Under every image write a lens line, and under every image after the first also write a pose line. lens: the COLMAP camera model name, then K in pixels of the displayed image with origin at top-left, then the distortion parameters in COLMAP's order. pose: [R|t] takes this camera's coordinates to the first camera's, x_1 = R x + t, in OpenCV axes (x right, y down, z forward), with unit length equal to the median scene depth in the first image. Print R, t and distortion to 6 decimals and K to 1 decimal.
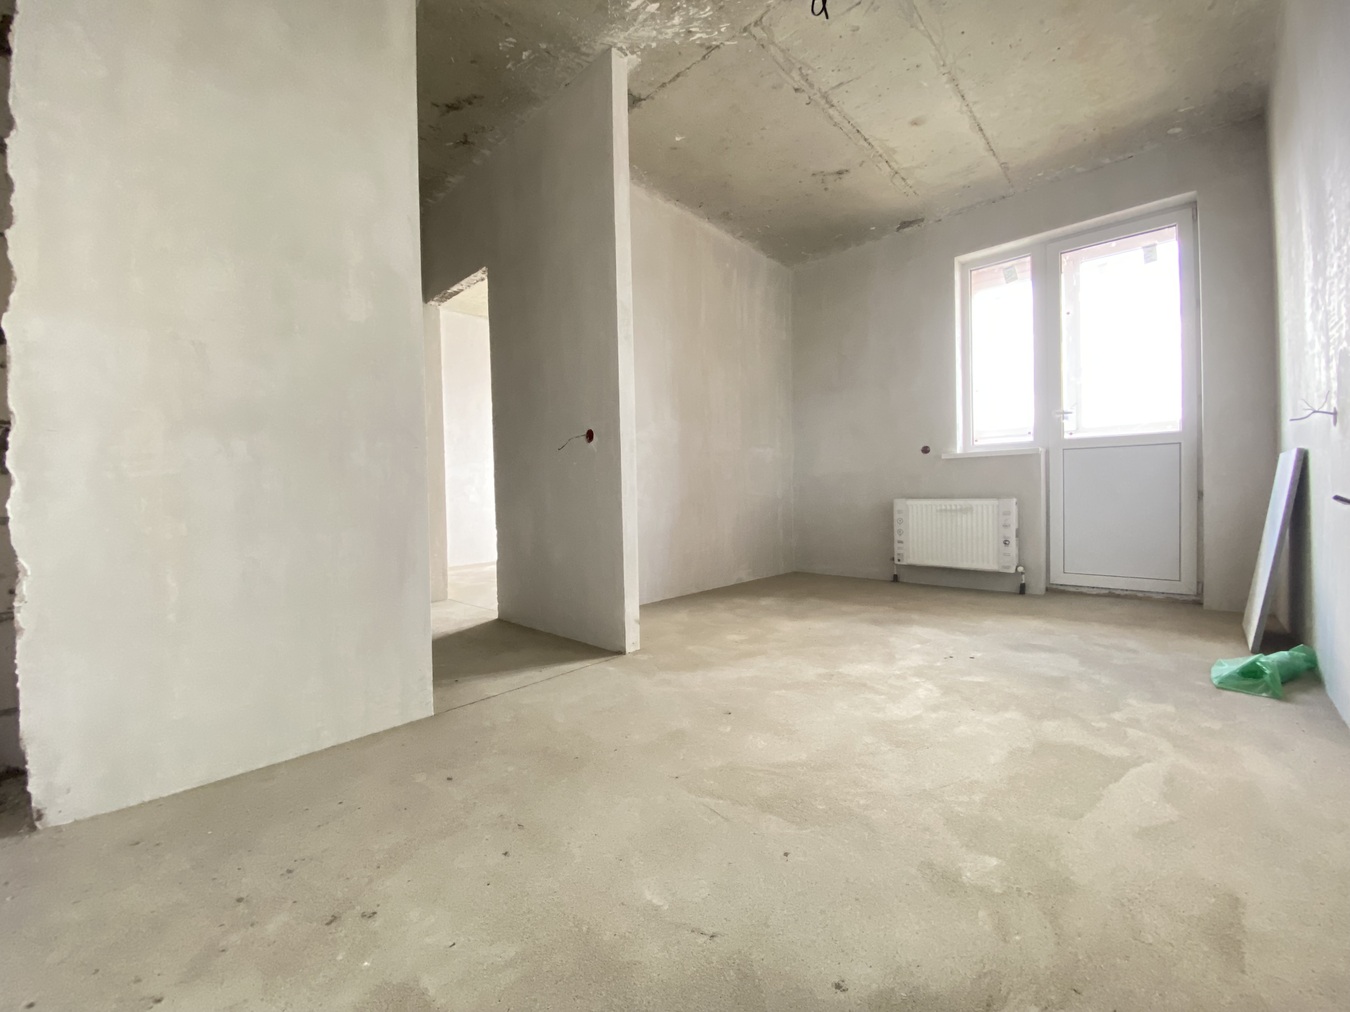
lens RADIAL K [[543.5, 0, 672.4], [0, 543.5, 503.0], [0, 0, 1]] dist [0.030961, -0.023774]
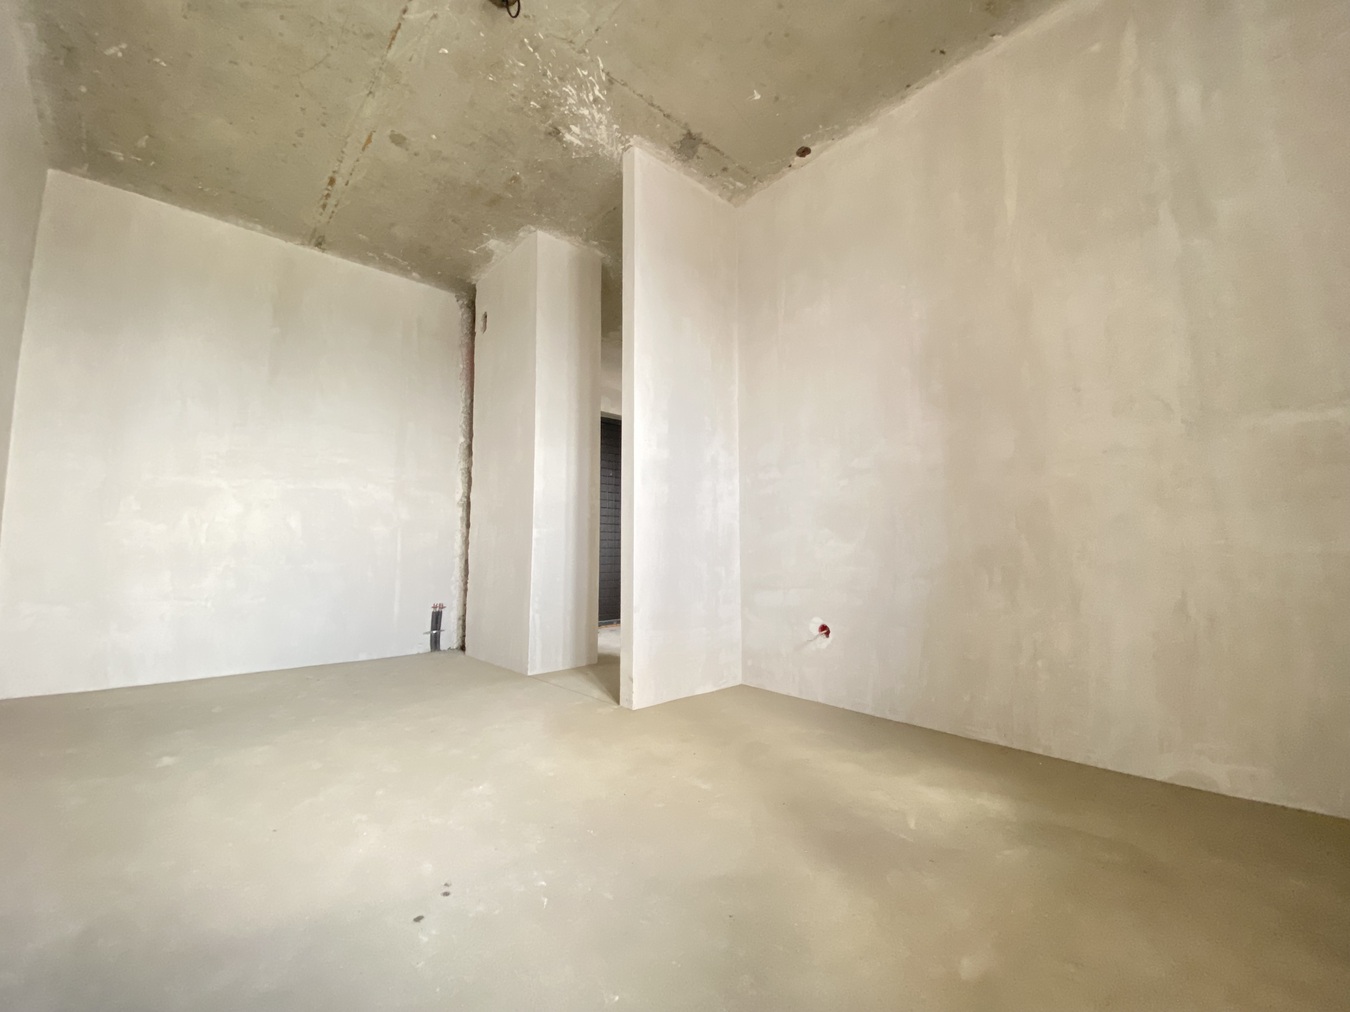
lens RADIAL K [[543.5, 0, 672.4], [0, 543.5, 503.0], [0, 0, 1]] dist [0.030961, -0.023774]
pose [[-0.072906, -0.071286, -0.994788, 0.953026], [-0.015069, 0.997407, -0.070369, -0.030397], [0.997225, 0.009860, -0.073791, 1.177491]]
